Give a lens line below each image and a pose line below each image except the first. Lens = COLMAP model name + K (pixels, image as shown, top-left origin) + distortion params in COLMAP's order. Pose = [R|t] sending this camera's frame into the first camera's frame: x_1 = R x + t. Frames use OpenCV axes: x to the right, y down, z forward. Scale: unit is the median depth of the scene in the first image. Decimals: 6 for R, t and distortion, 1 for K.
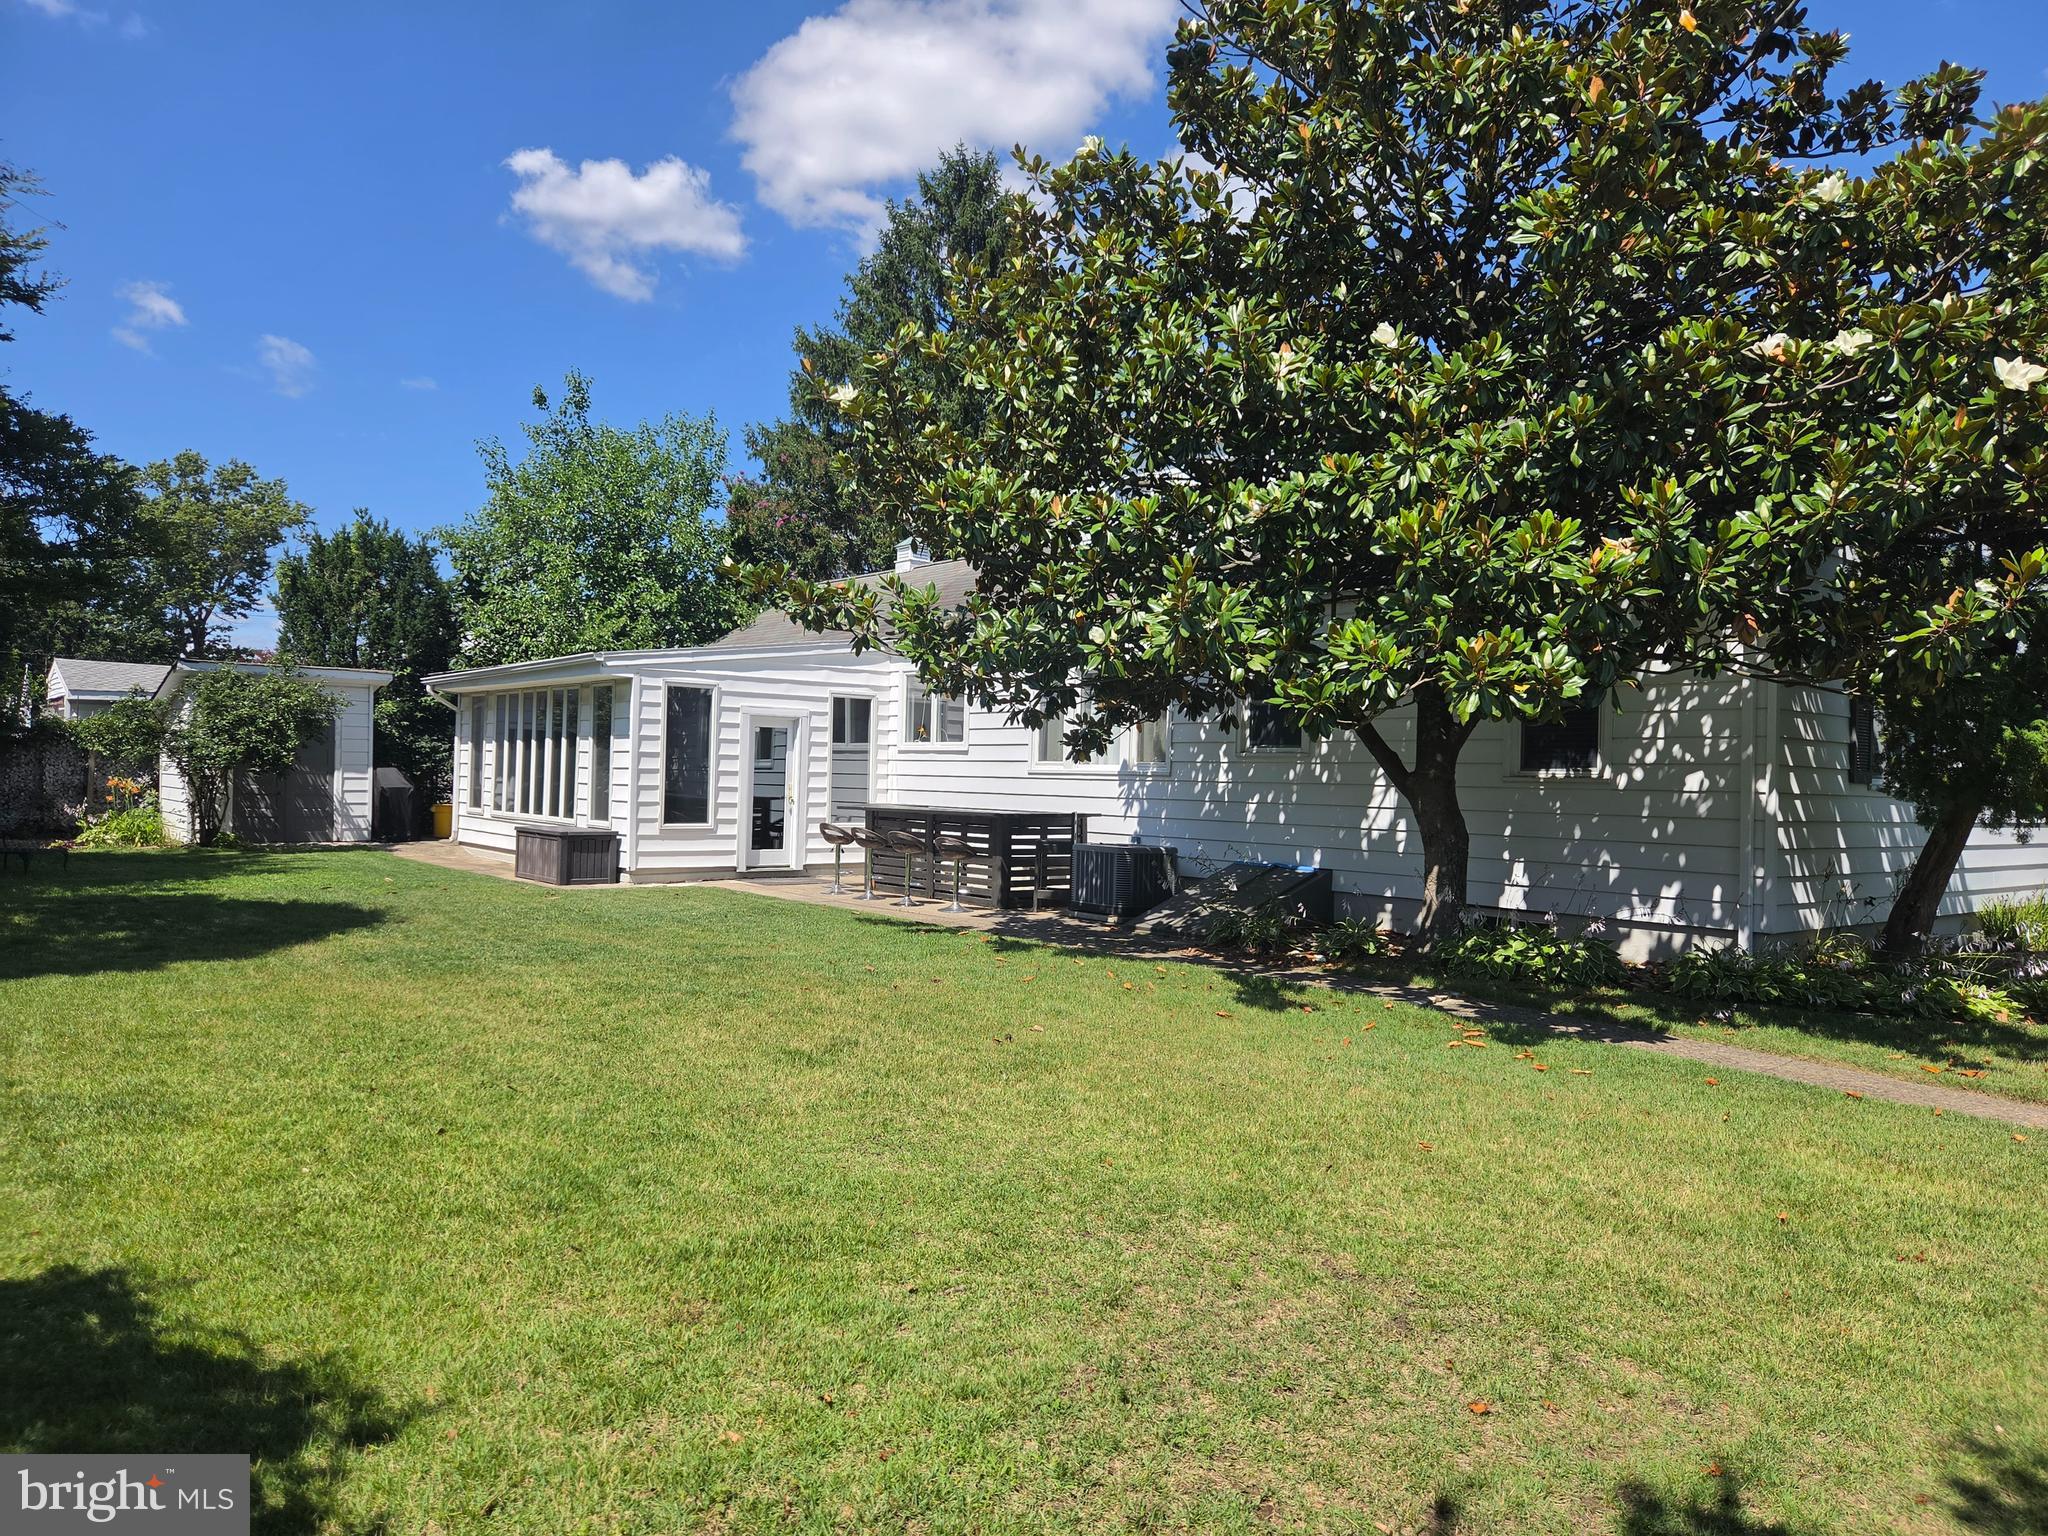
lens RADIAL K [[1380.8, 0, 1024.0], [0, 1380.8, 768.0], [0, 0, 1]] dist [0.033030, -0.002650]
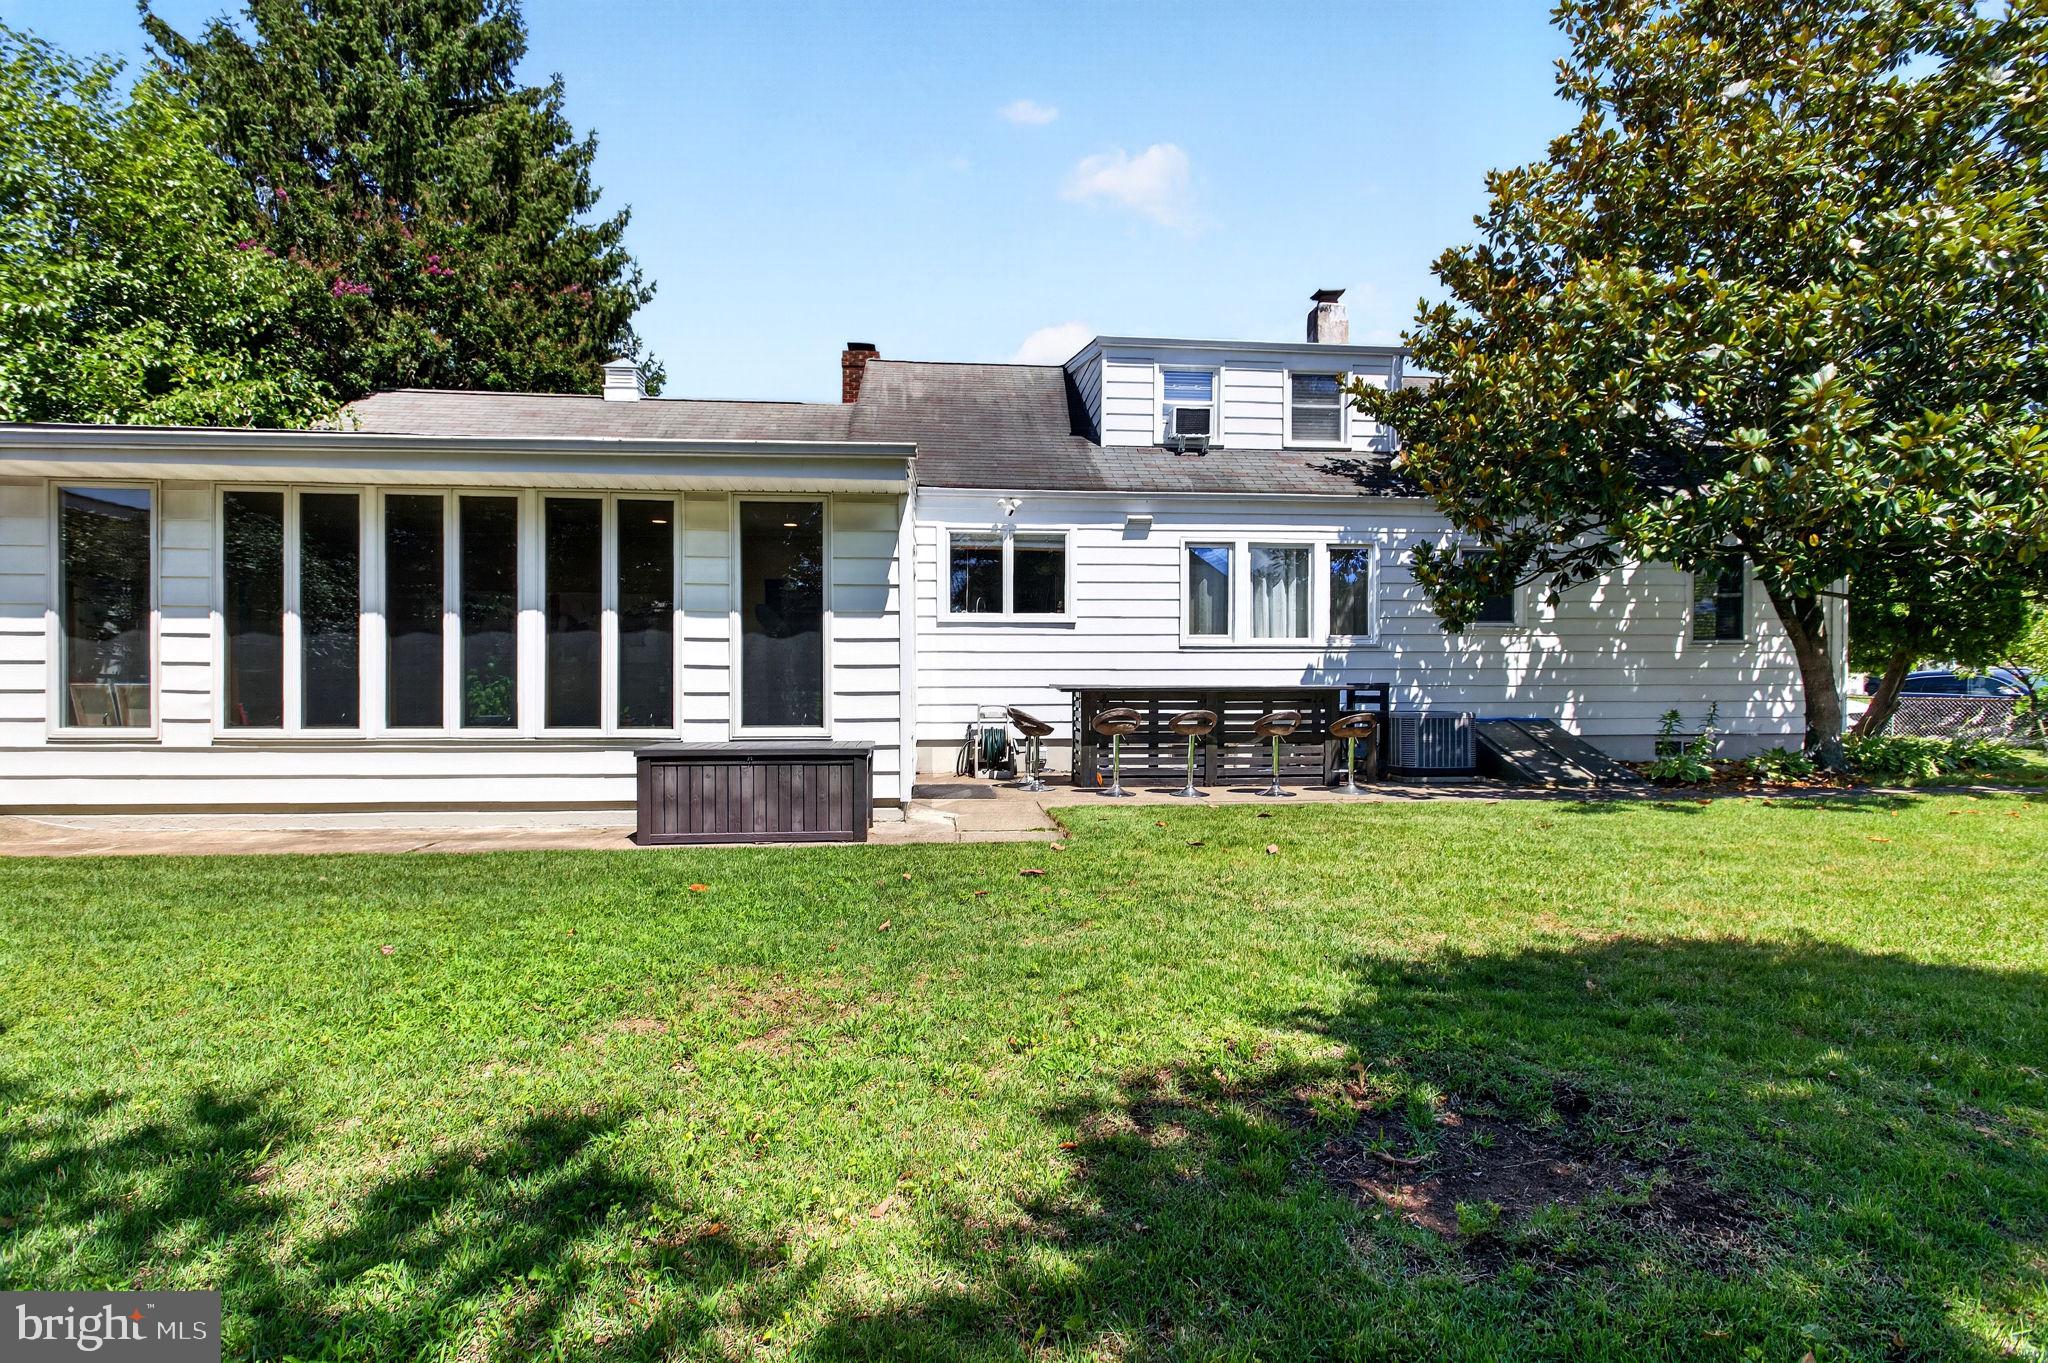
lens RADIAL K [[967.7, 0, 1024.0], [0, 967.7, 681.5], [0, 0, 1]] dist [0.000401, -0.000118]
pose [[0.465040, -0.032664, 0.884687, -0.637960], [-0.010803, 0.999035, 0.042564, -0.000455], [-0.885224, -0.029352, 0.464239, 0.747768]]
